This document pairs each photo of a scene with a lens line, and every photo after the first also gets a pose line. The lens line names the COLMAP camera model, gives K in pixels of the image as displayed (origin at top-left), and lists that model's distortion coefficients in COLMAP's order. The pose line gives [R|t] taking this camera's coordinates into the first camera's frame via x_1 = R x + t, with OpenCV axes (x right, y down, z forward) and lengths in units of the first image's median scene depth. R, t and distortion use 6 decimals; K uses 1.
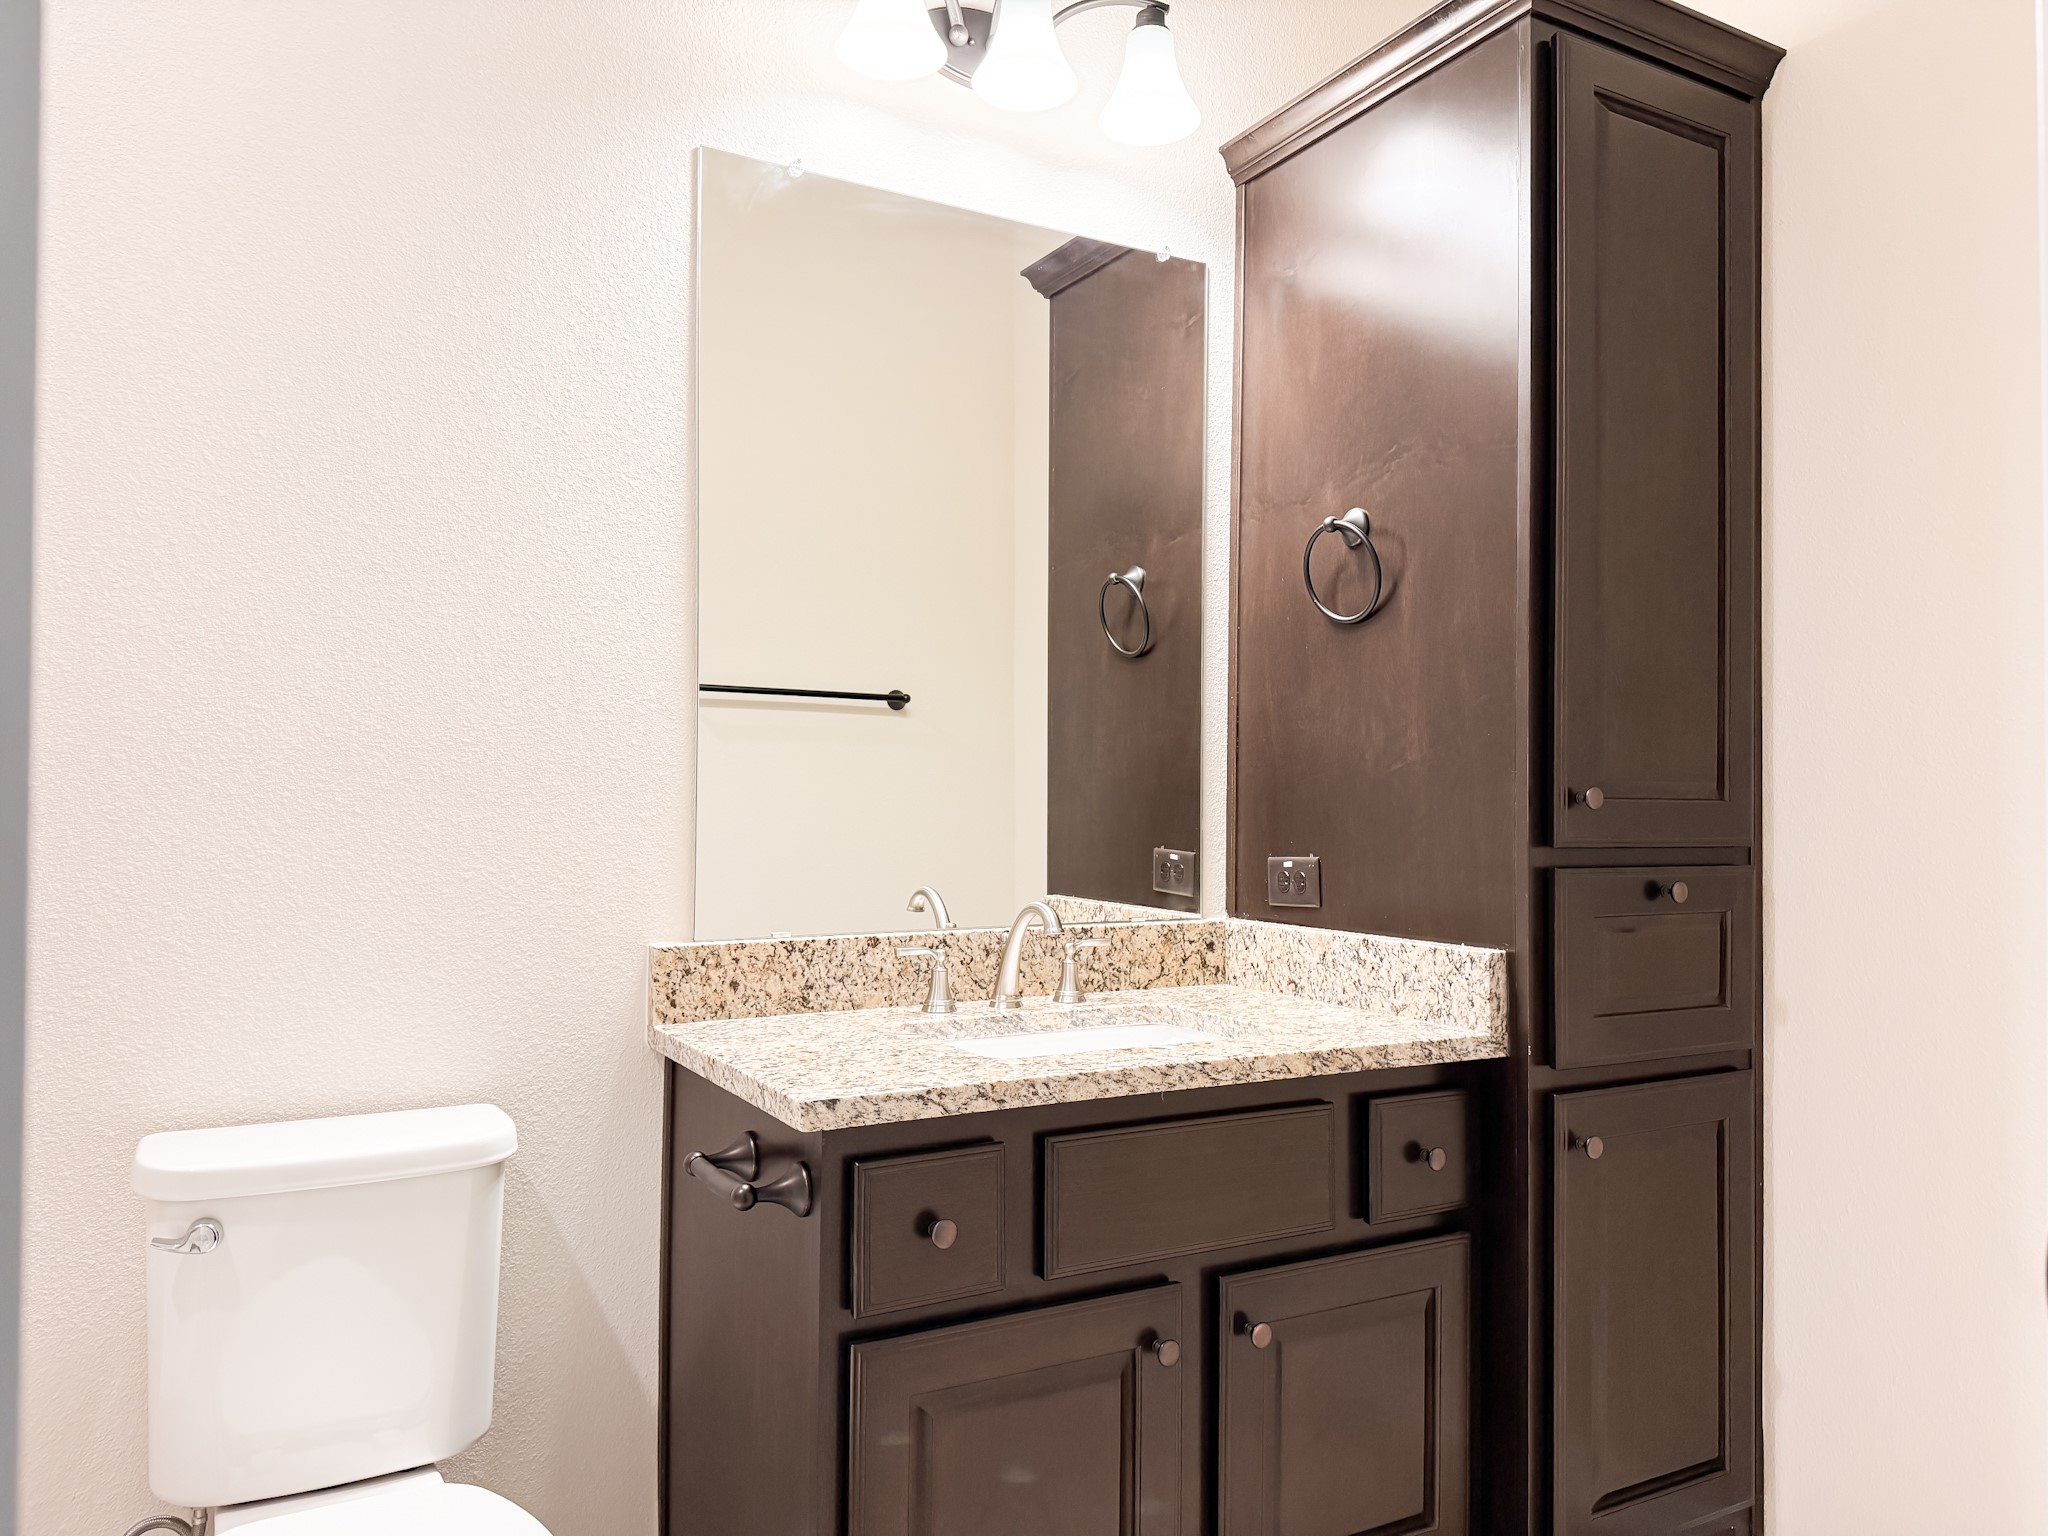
lens RADIAL K [[1442.7, 0, 1023.9], [0, 1442.7, 775.0], [0, 0, 1]] dist [0.056758, -0.066413]
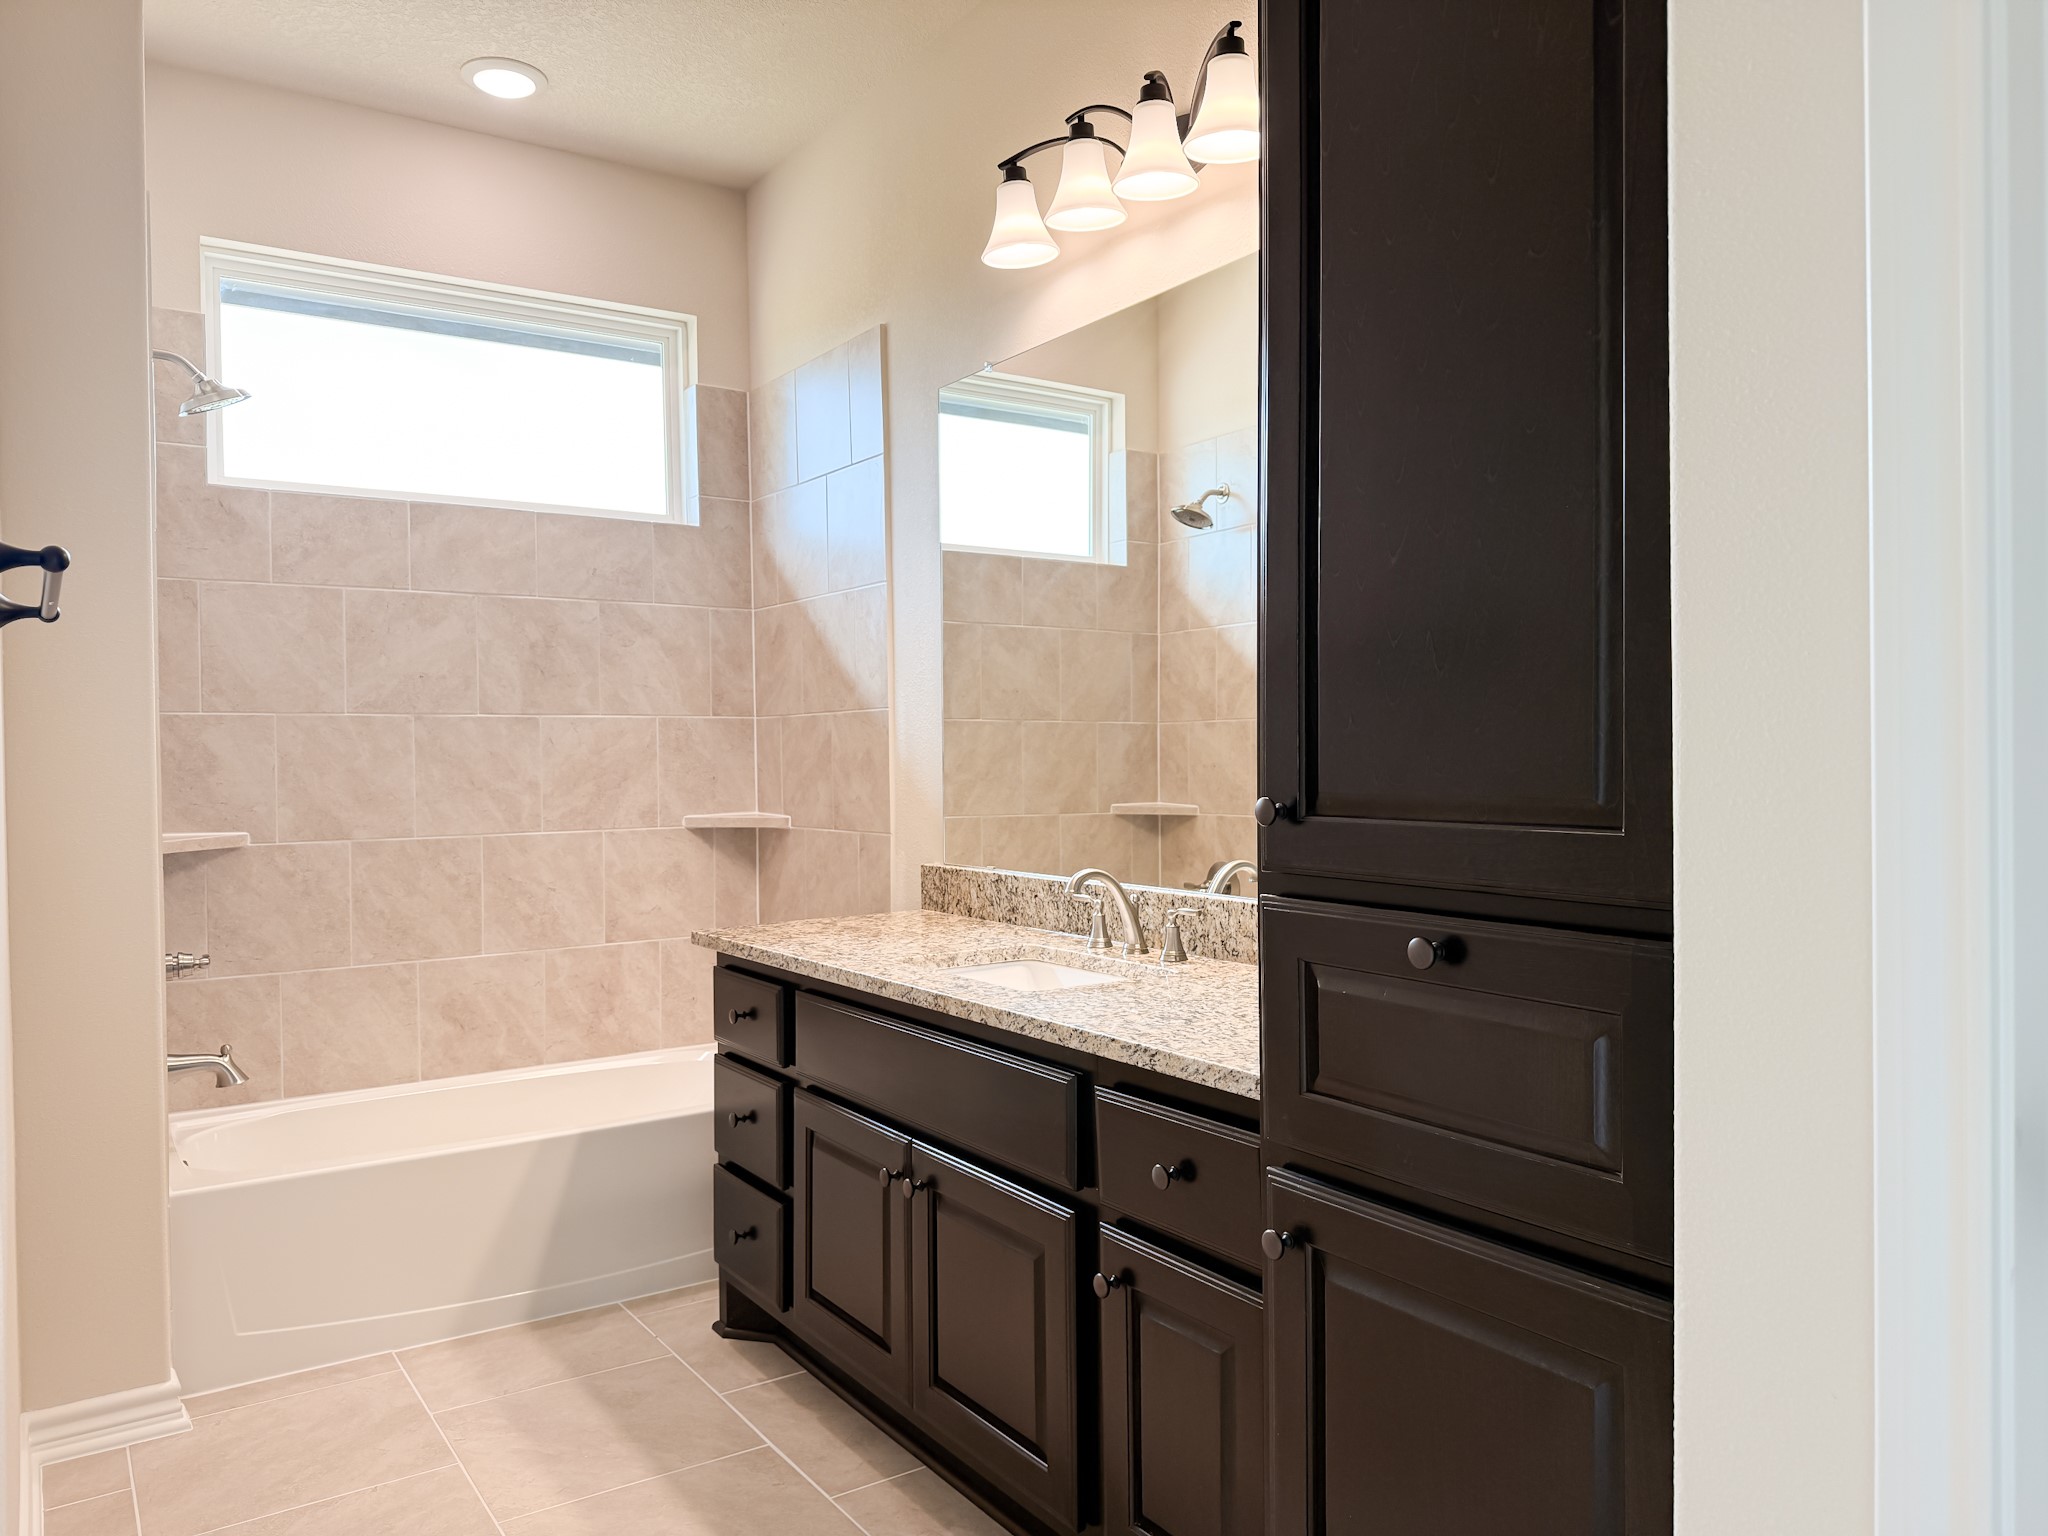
lens RADIAL K [[1442.7, 0, 1024.8], [0, 1442.7, 768.4], [0, 0, 1]] dist [0.056758, -0.066413]
pose [[0.097773, -0.001236, -0.995208, 1.084171], [0.028847, 0.999583, 0.001592, 0.018901], [0.994791, -0.028865, 0.097768, 0.830678]]
